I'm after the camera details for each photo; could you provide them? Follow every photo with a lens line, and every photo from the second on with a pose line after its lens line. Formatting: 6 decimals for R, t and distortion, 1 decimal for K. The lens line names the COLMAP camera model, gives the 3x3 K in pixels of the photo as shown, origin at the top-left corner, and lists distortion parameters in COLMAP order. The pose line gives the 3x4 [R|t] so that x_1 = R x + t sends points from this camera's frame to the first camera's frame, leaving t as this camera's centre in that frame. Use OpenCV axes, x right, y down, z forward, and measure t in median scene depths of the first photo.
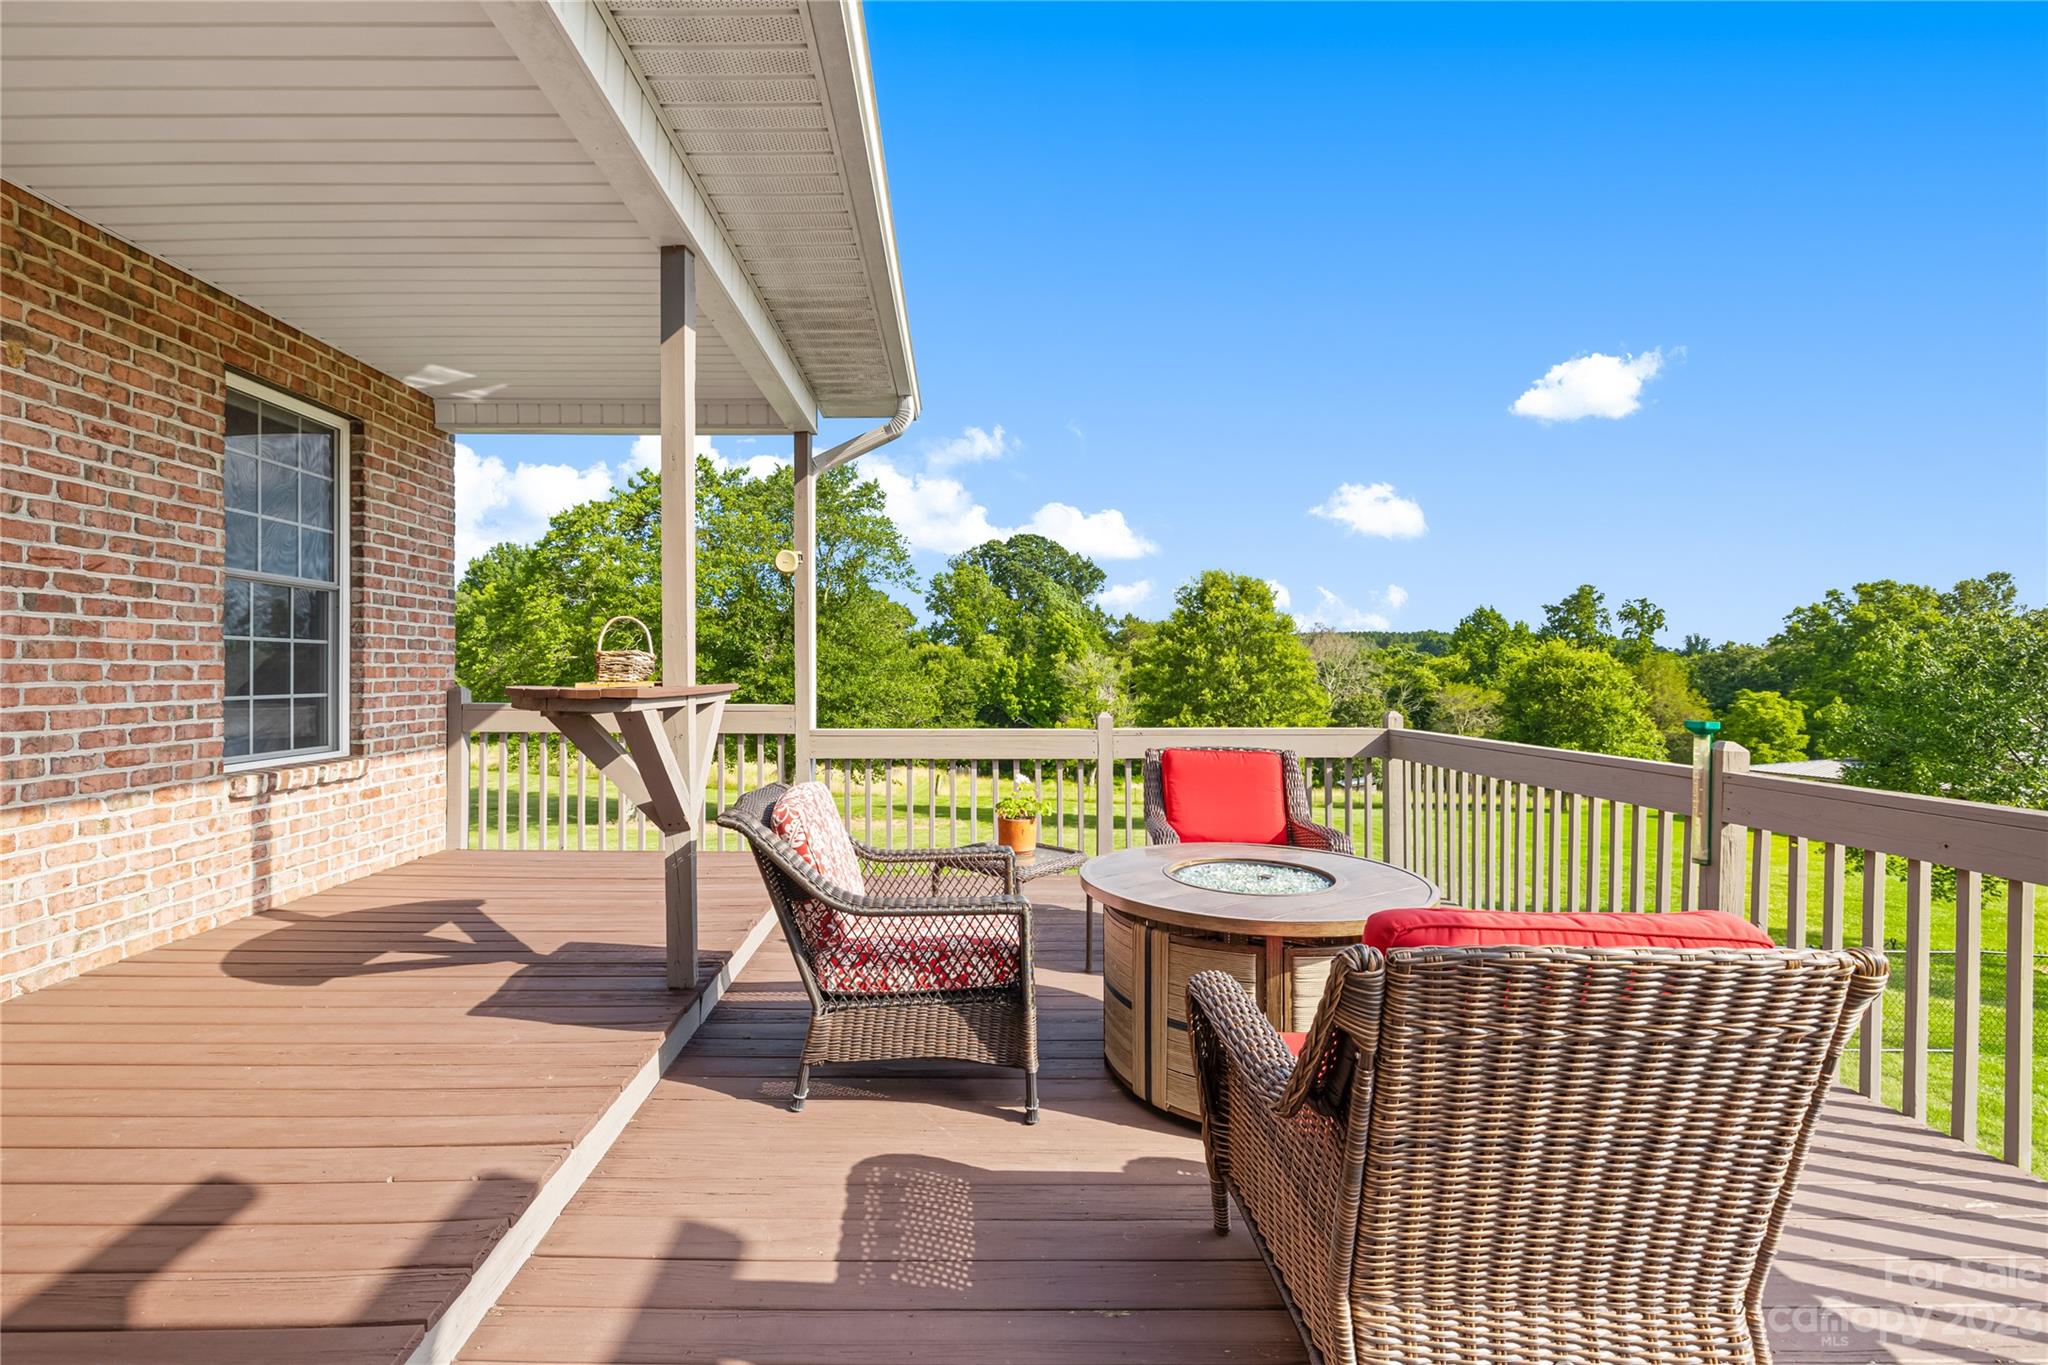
lens RADIAL K [[882.4, 0, 1011.8], [0, 882.4, 683.3], [0, 0, 1]] dist [0.001141, -0.000204]
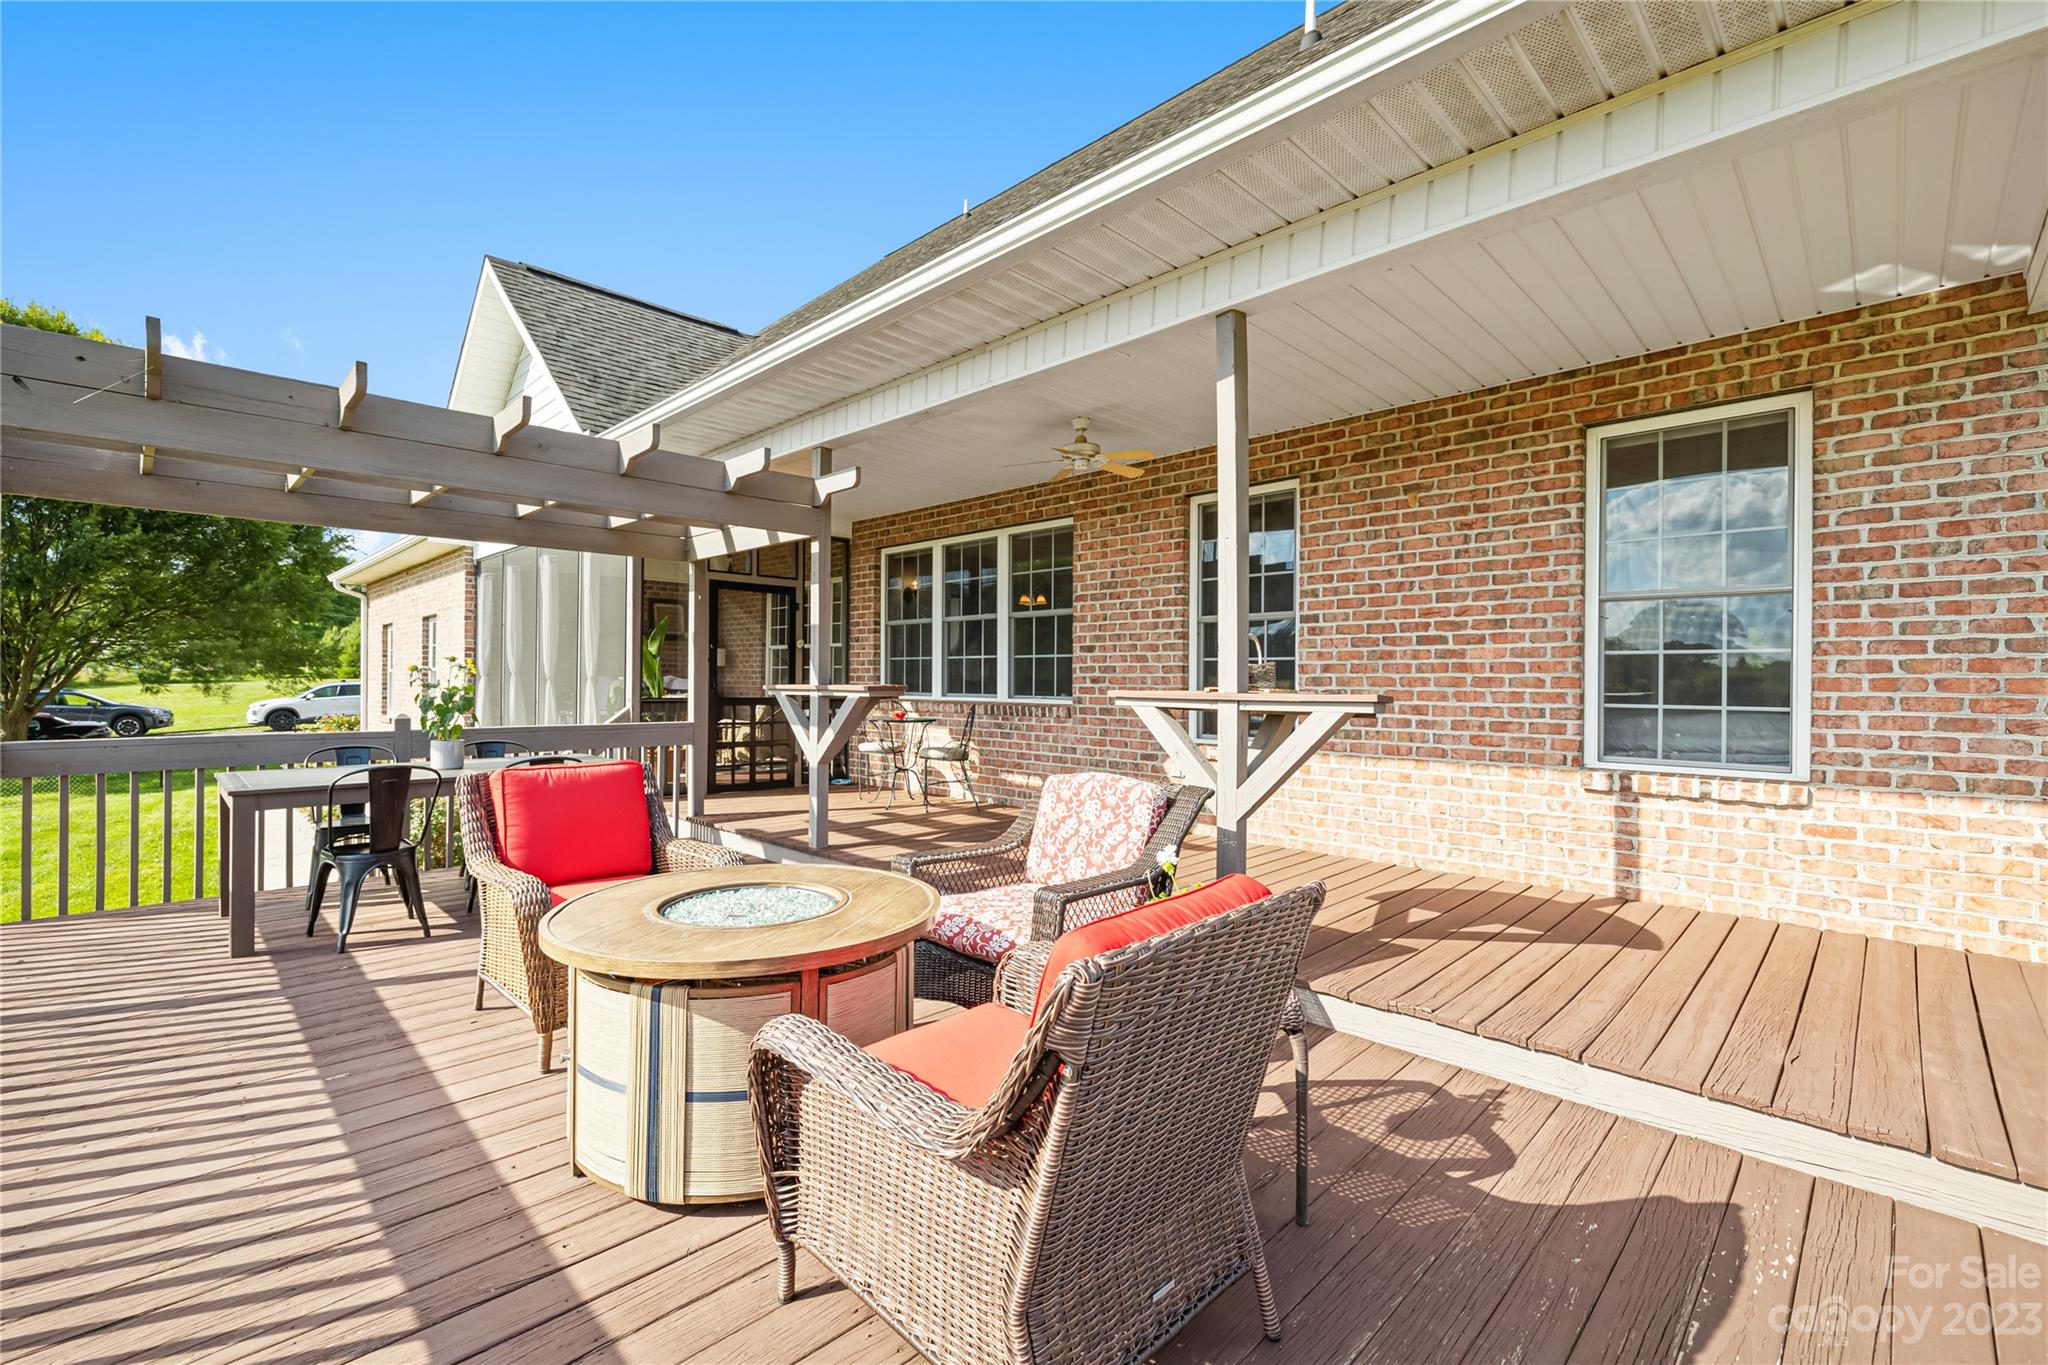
lens RADIAL K [[882.4, 0, 1021.3], [0, 882.4, 673.7], [0, 0, 1]] dist [0.001141, -0.000204]
pose [[-0.739950, -0.000033, -0.672662, 0.505958], [-0.009793, 0.999895, 0.010723, -0.031624], [0.672590, 0.014522, -0.739873, 1.443234]]
